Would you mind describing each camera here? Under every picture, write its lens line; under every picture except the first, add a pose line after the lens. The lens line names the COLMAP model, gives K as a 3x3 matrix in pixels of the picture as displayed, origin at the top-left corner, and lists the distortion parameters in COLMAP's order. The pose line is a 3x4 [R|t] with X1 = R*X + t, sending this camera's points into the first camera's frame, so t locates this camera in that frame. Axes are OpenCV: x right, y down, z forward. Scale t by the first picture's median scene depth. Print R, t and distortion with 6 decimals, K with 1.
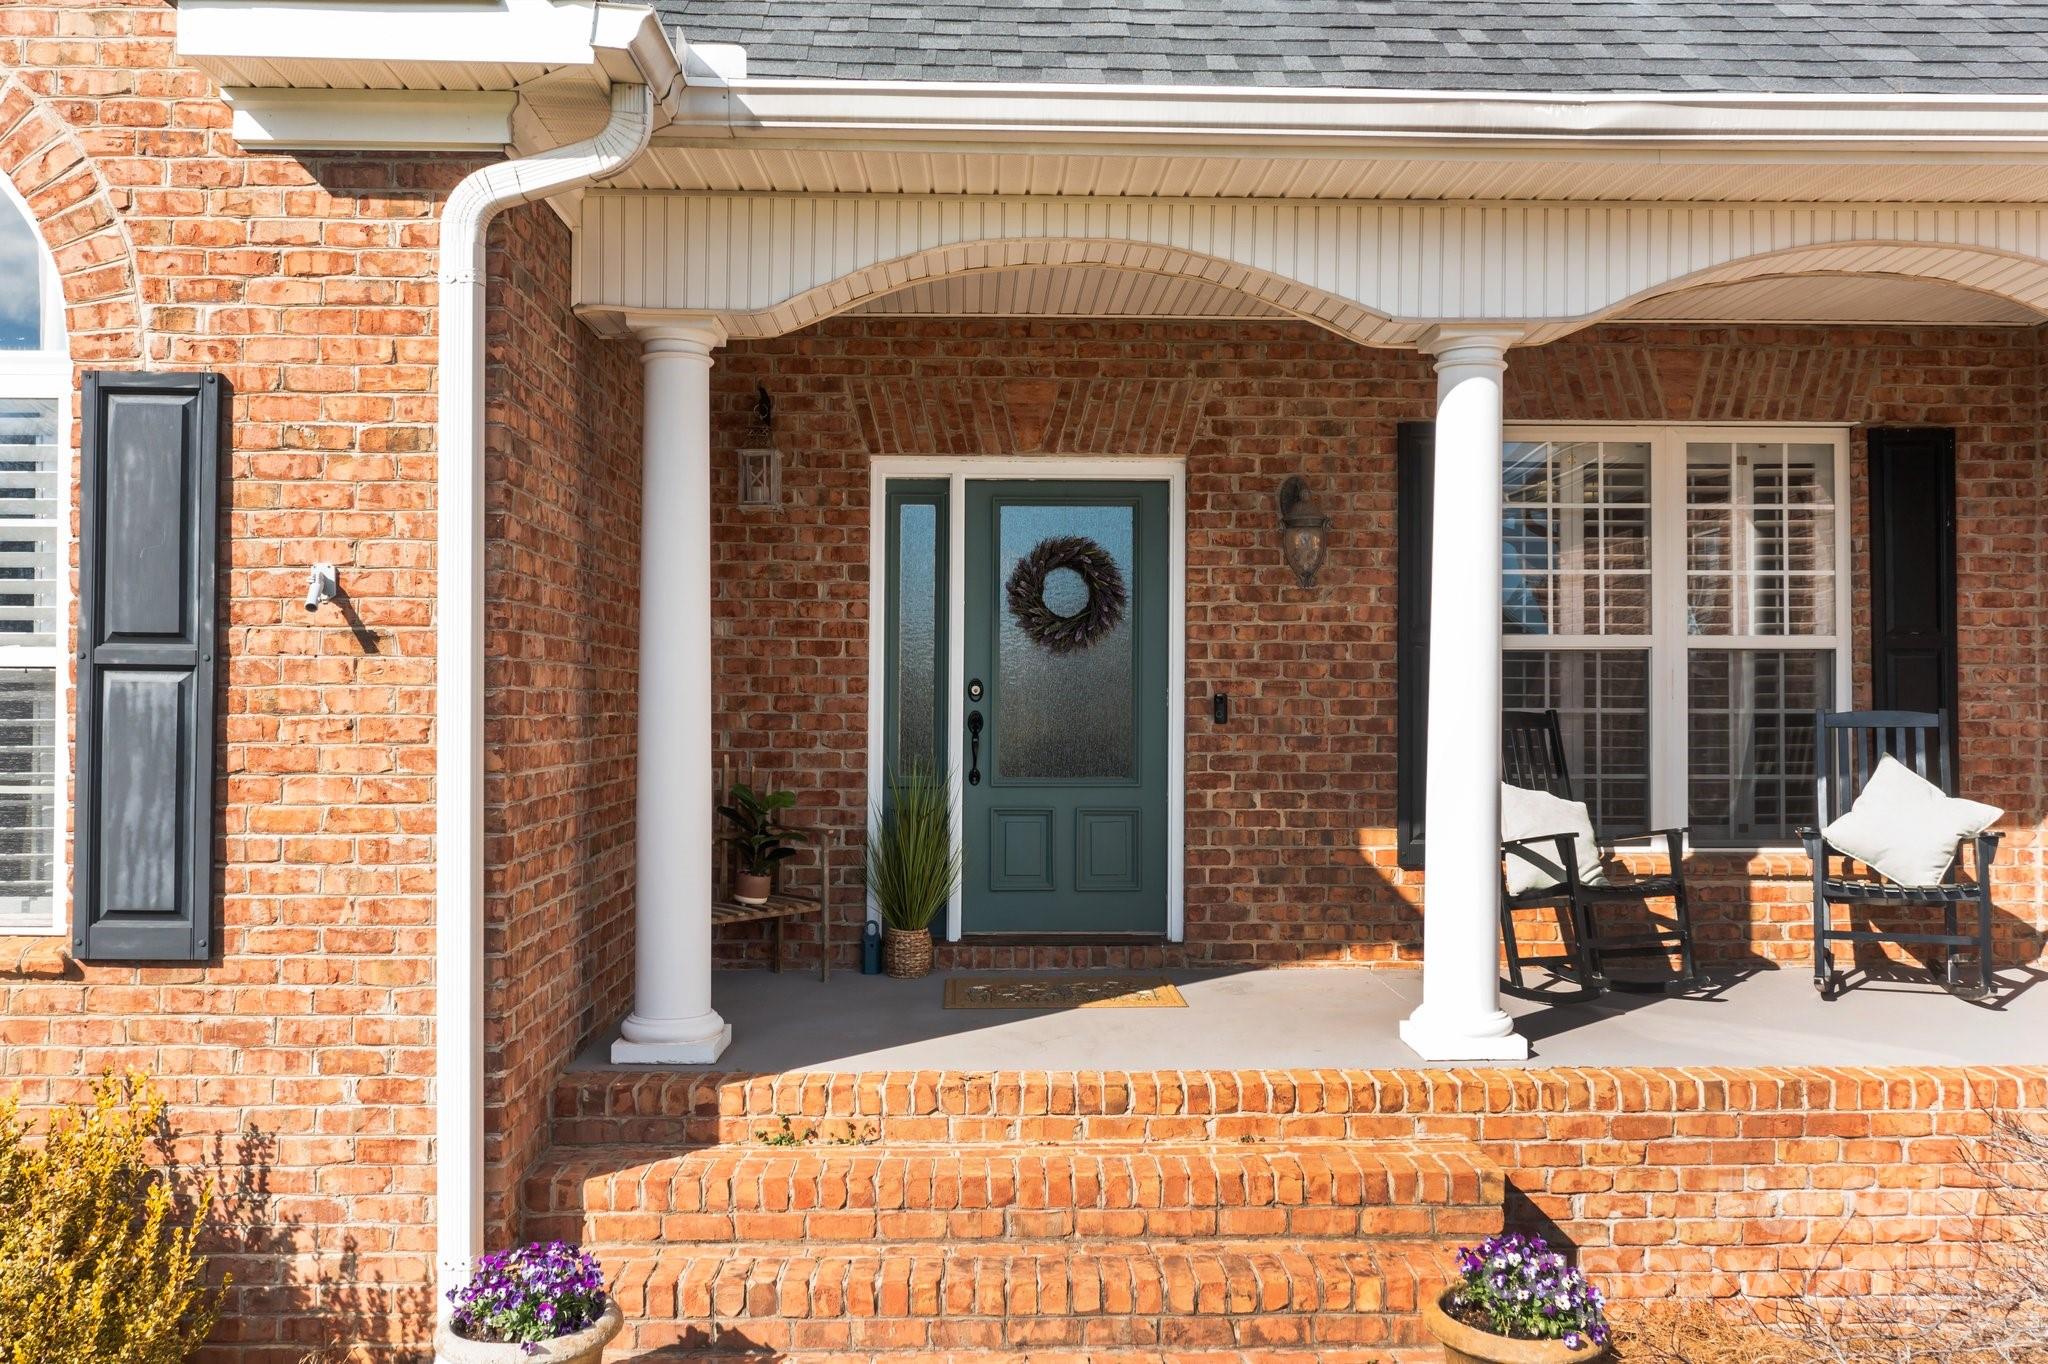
lens RADIAL K [[1606.0, 0, 1024.0], [0, 1606.0, 682.0], [0, 0, 1]] dist [-0.012480, 0.001550]
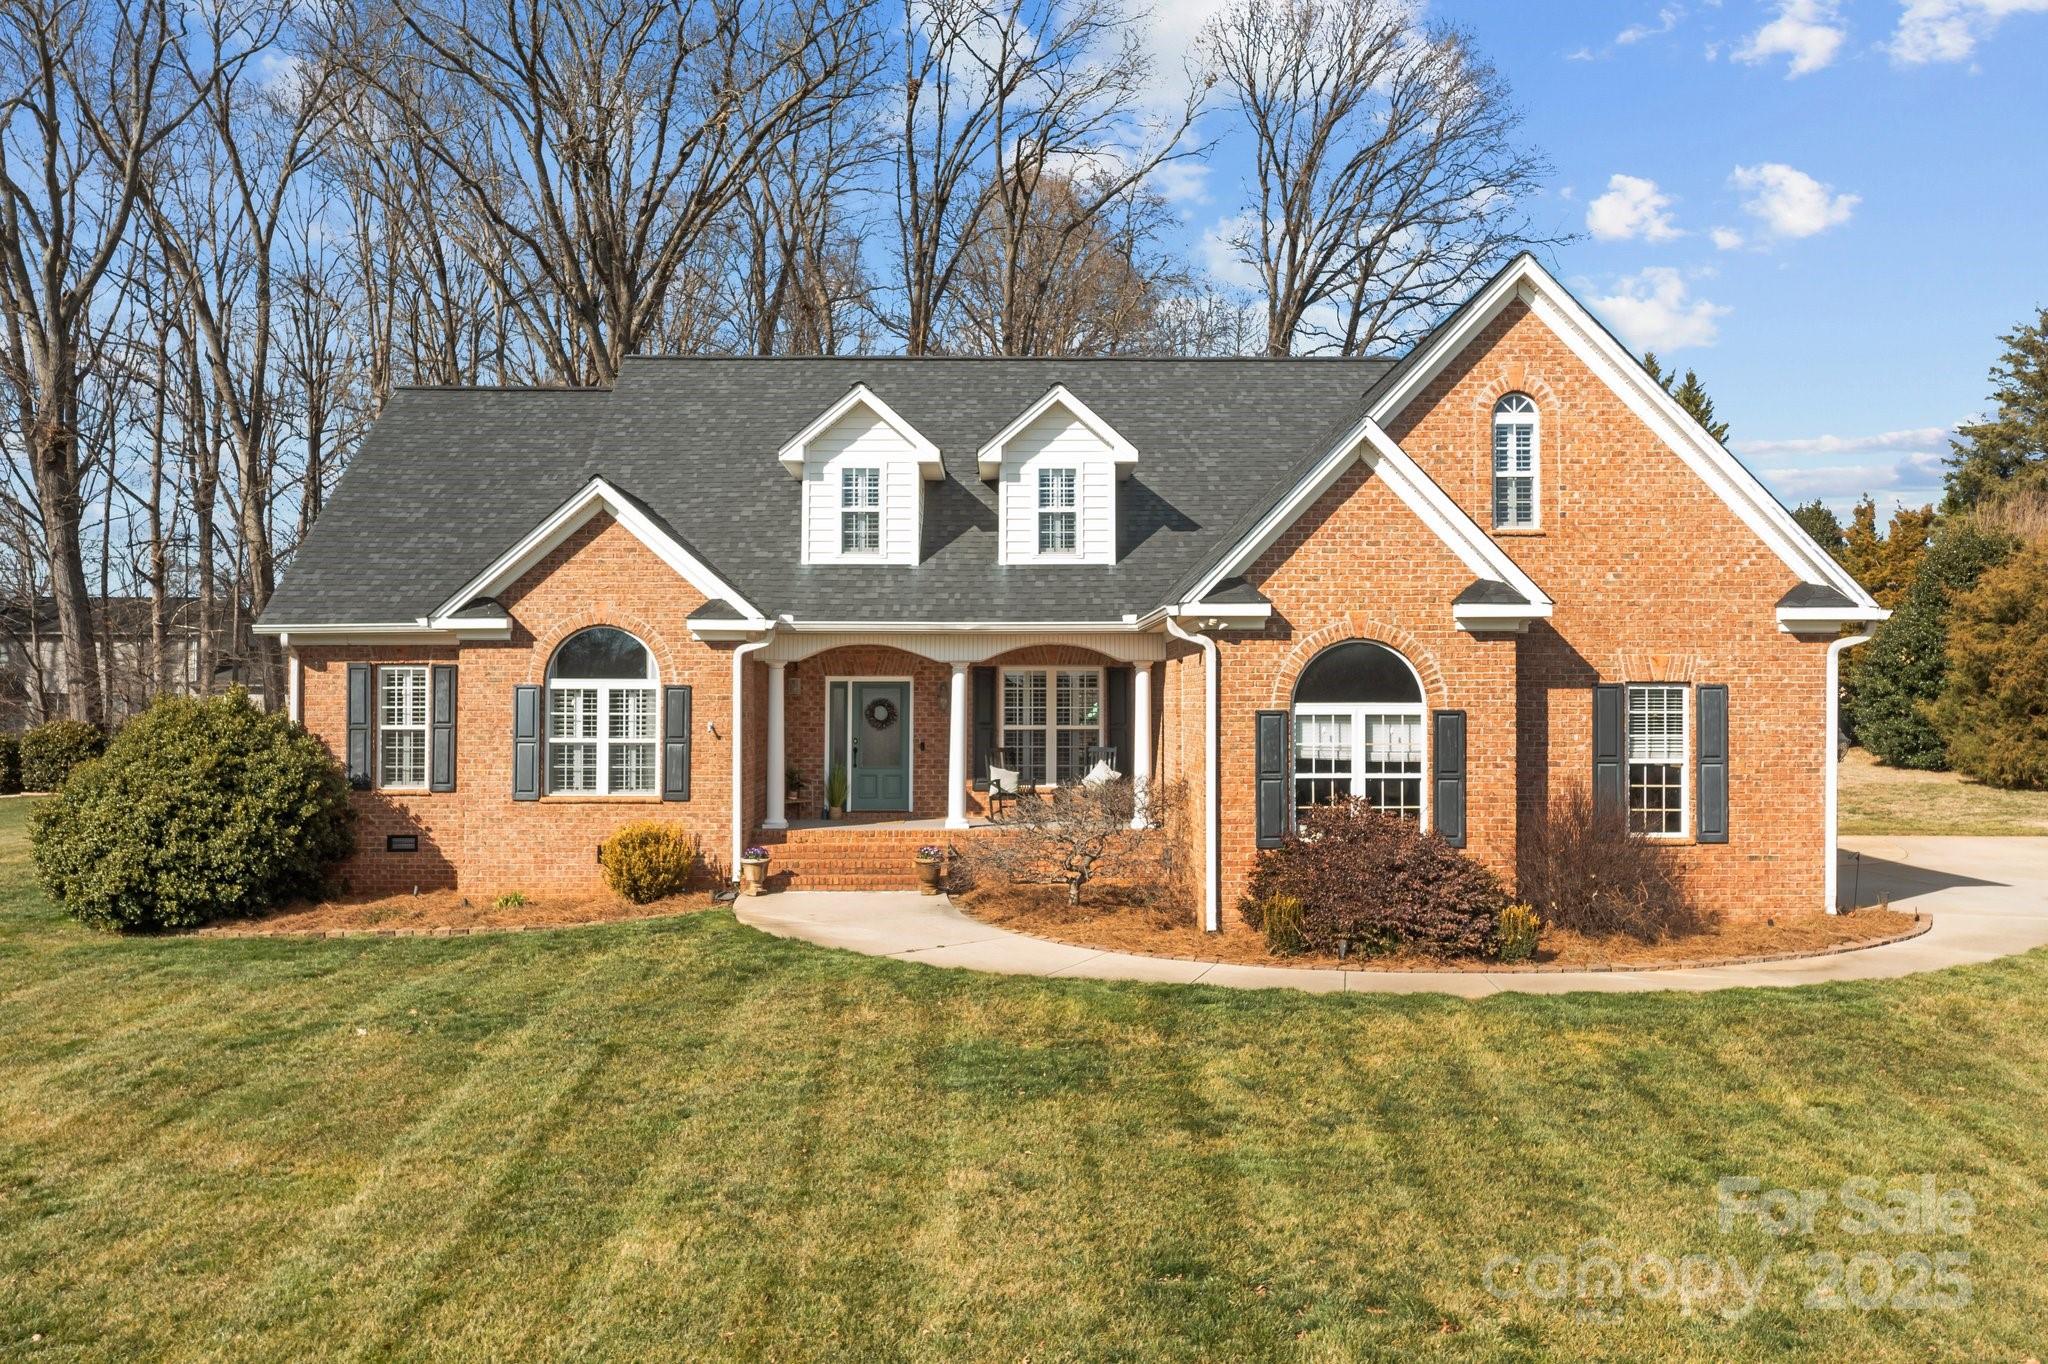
lens RADIAL K [[1623.6, 0, 1024.0], [0, 1623.6, 682.0], [0, 0, 1]] dist [-0.007471, -0.001828]
pose [[0.999928, -0.001383, -0.011886, 0.429960], [0.001401, 0.999998, 0.001526, -0.145253], [0.011884, -0.001542, 0.999928, -2.875982]]
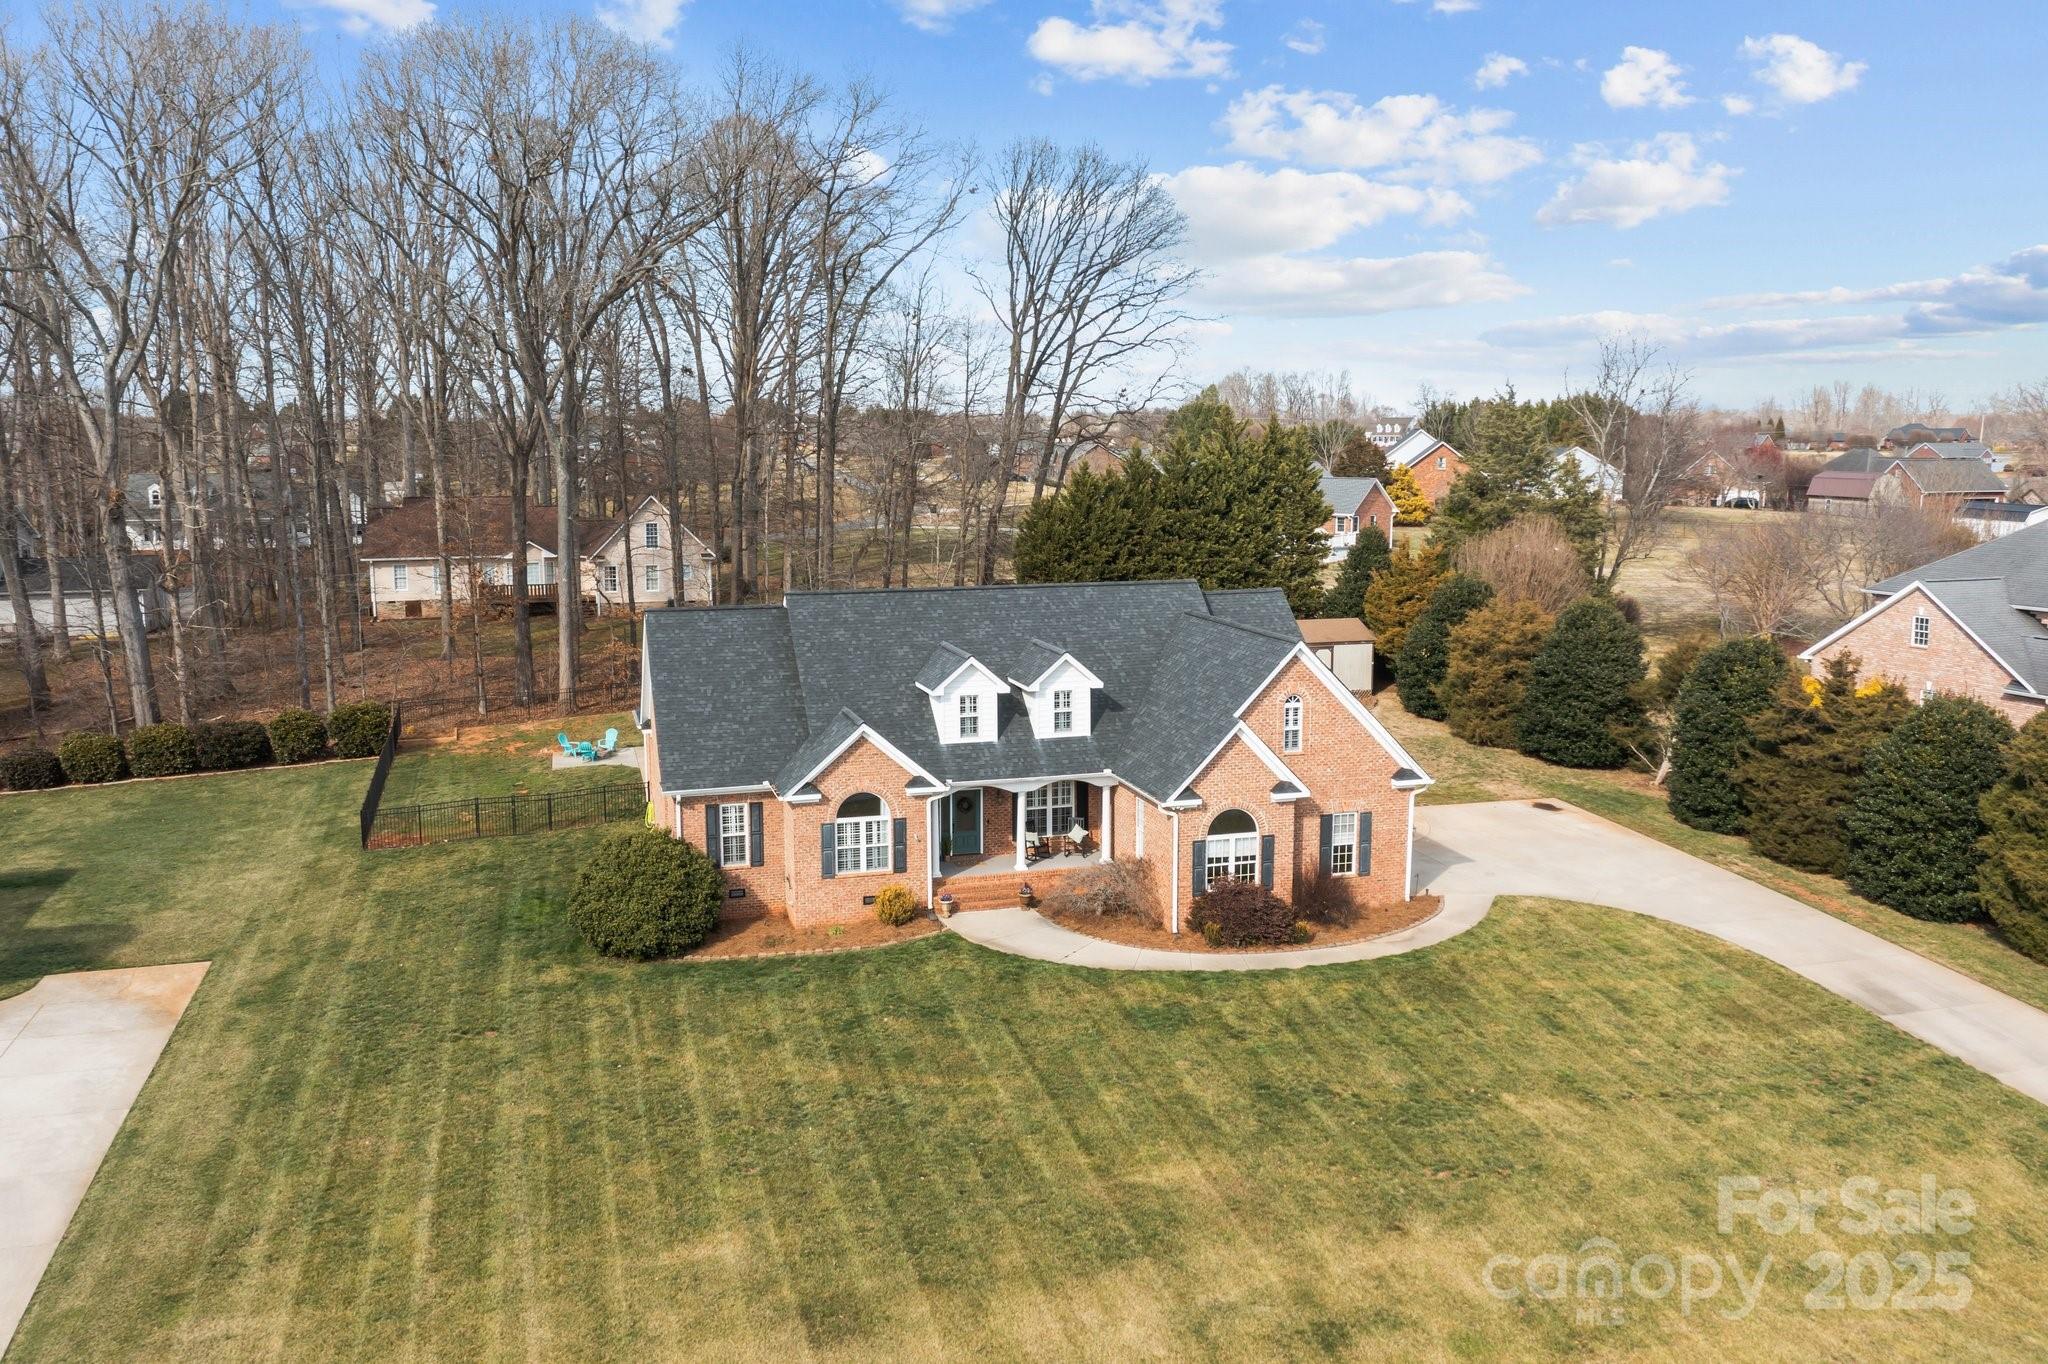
lens RADIAL K [[1606.0, 0, 1024.0], [0, 1606.0, 682.0], [0, 0, 1]] dist [-0.012480, 0.001550]
pose [[0.966294, -0.043159, 0.253799, -1.648480], [0.001287, 0.986645, 0.162879, -1.920928], [-0.257439, -0.157062, 0.953445, -6.279407]]
